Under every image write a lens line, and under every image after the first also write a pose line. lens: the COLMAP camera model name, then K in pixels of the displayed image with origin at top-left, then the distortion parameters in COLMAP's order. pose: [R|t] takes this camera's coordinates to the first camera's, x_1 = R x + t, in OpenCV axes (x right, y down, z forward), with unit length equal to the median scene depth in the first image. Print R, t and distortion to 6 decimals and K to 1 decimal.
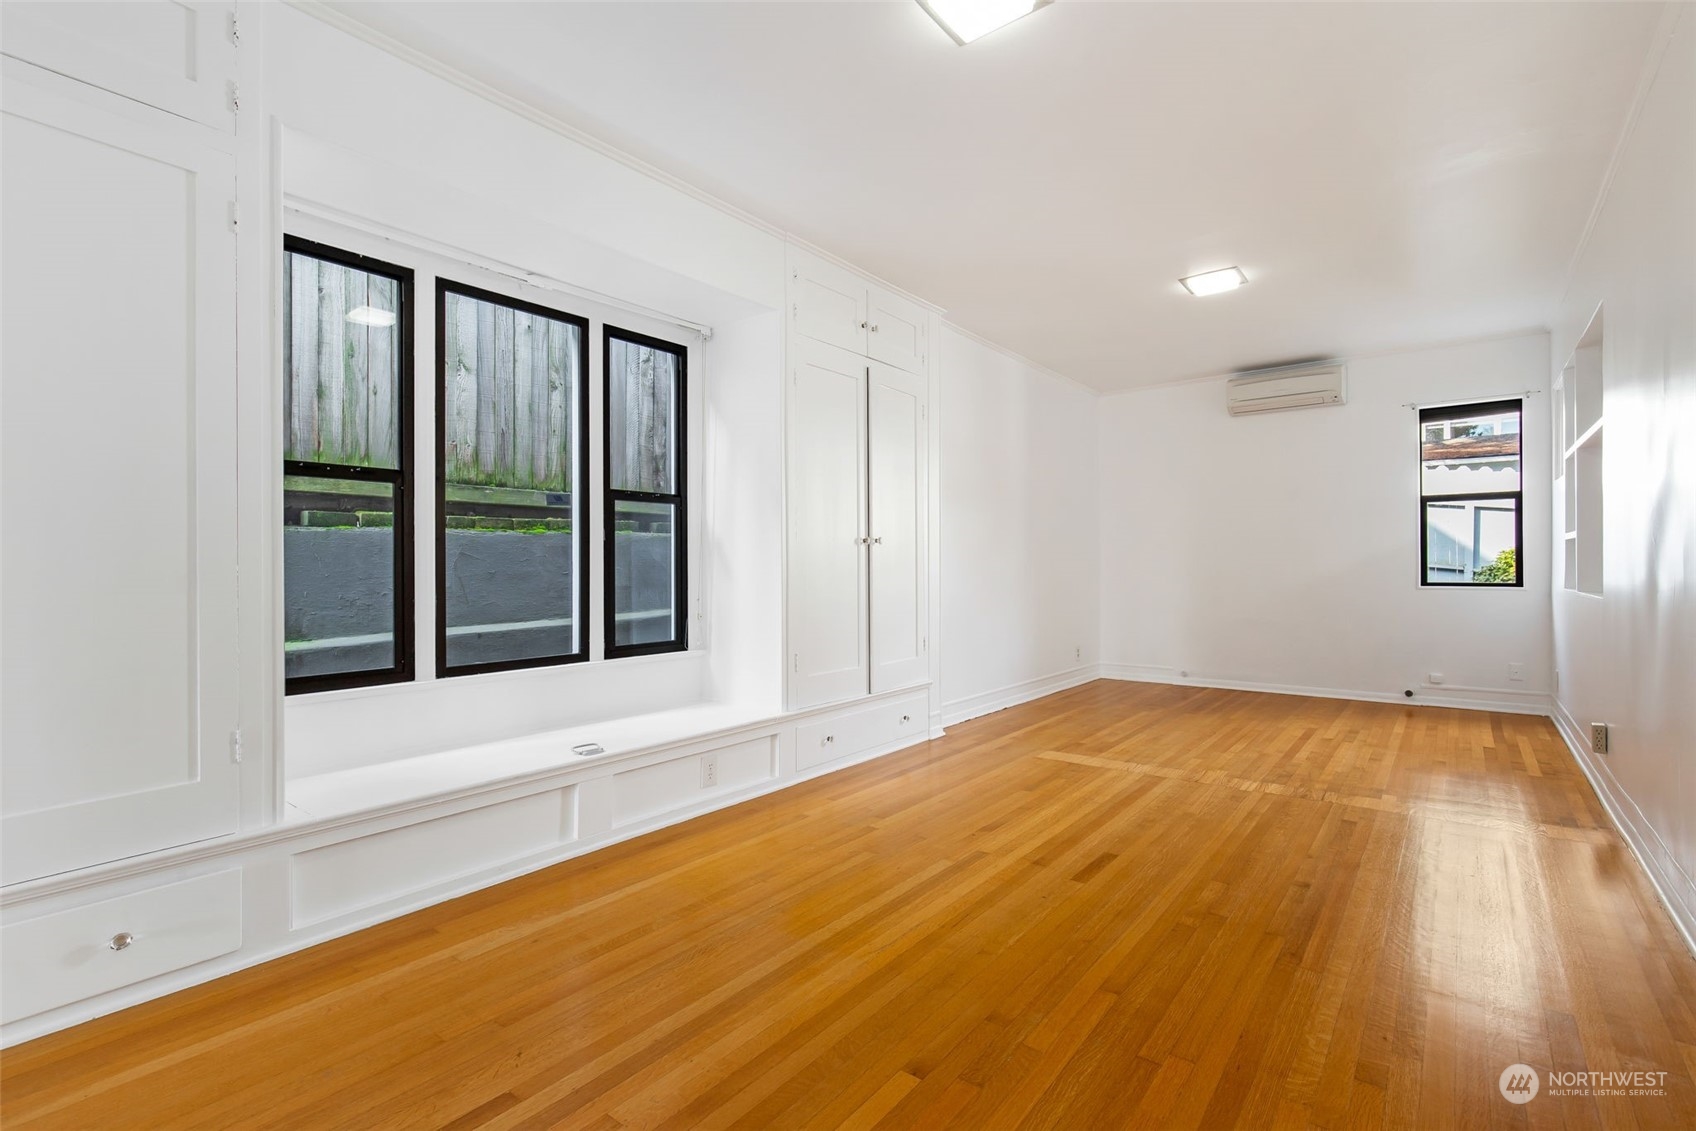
lens RADIAL K [[756.5, 0, 848.0], [0, 756.5, 565.5], [0, 0, 1]] dist [0.002584, 0.000015]
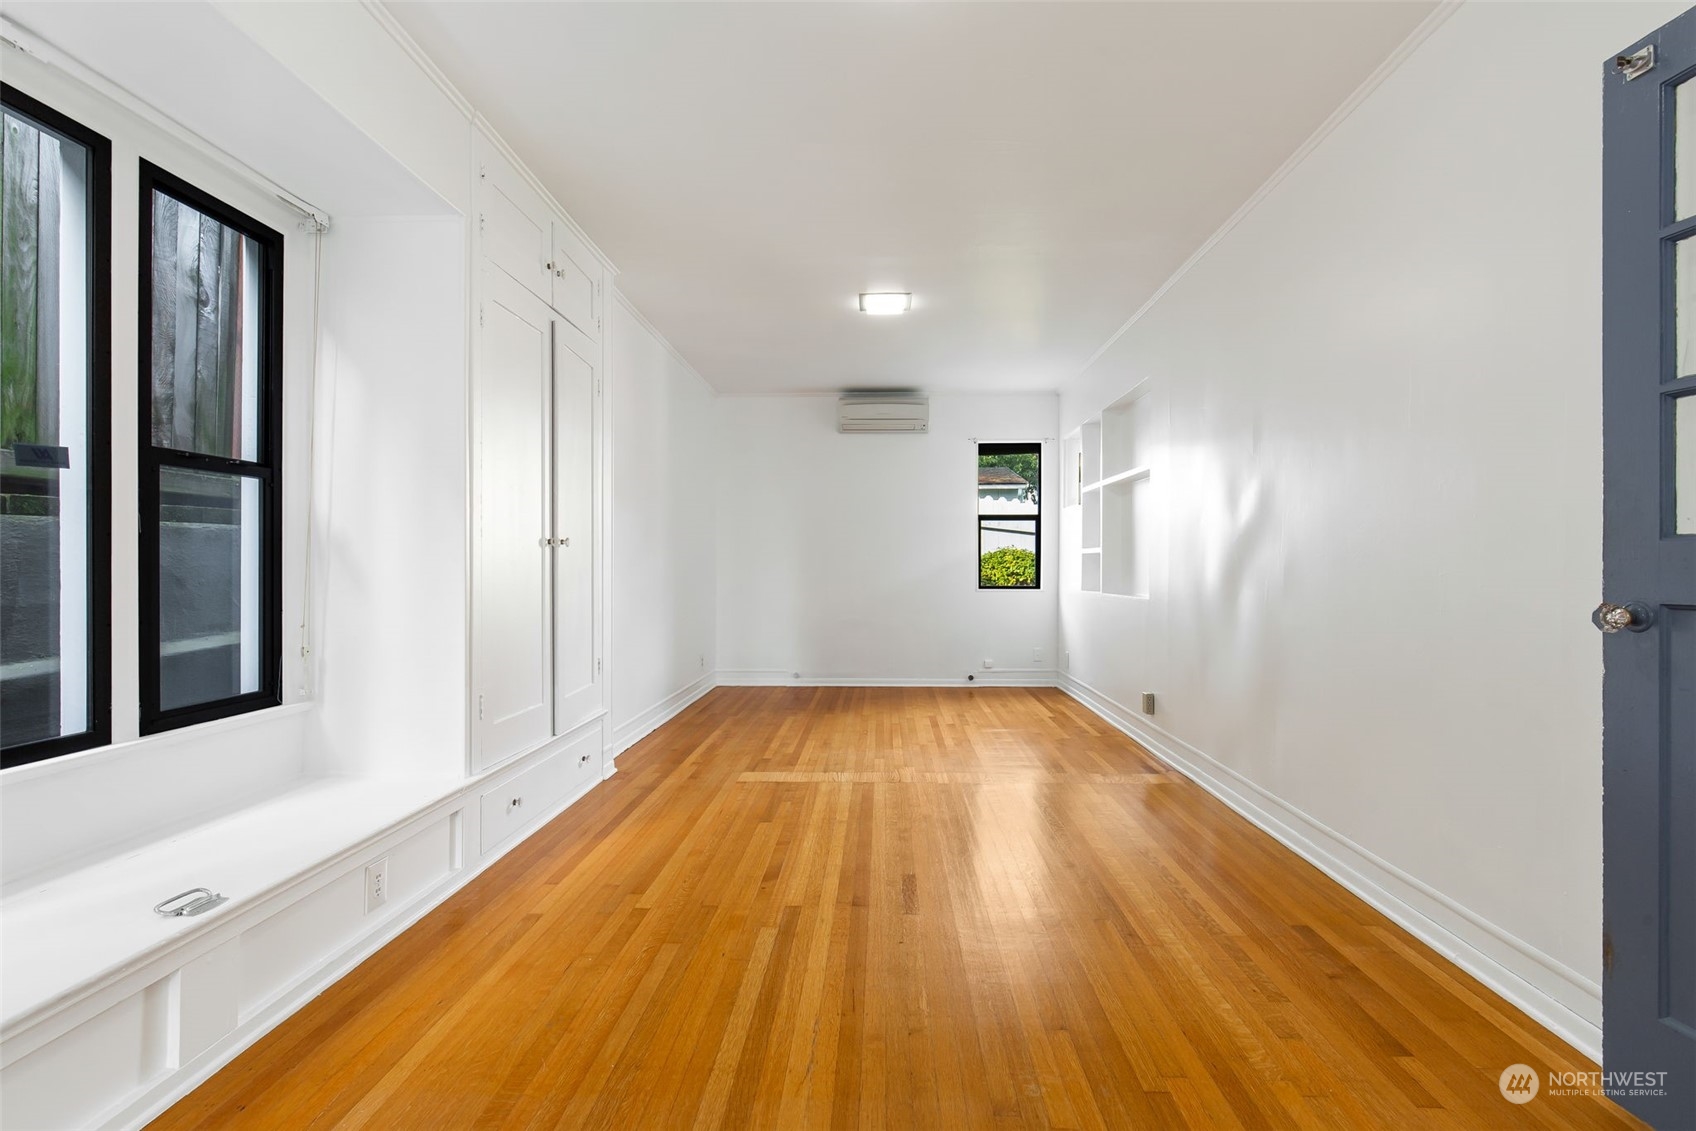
lens RADIAL K [[770.7, 0, 842.0], [0, 770.7, 571.2], [0, 0, 1]] dist [0.007710, 0.000052]
pose [[0.809857, 0.001466, 0.586626, -0.221649], [-0.004840, 0.999980, 0.004183, -0.007930], [-0.586608, -0.006226, 0.809847, 0.187385]]
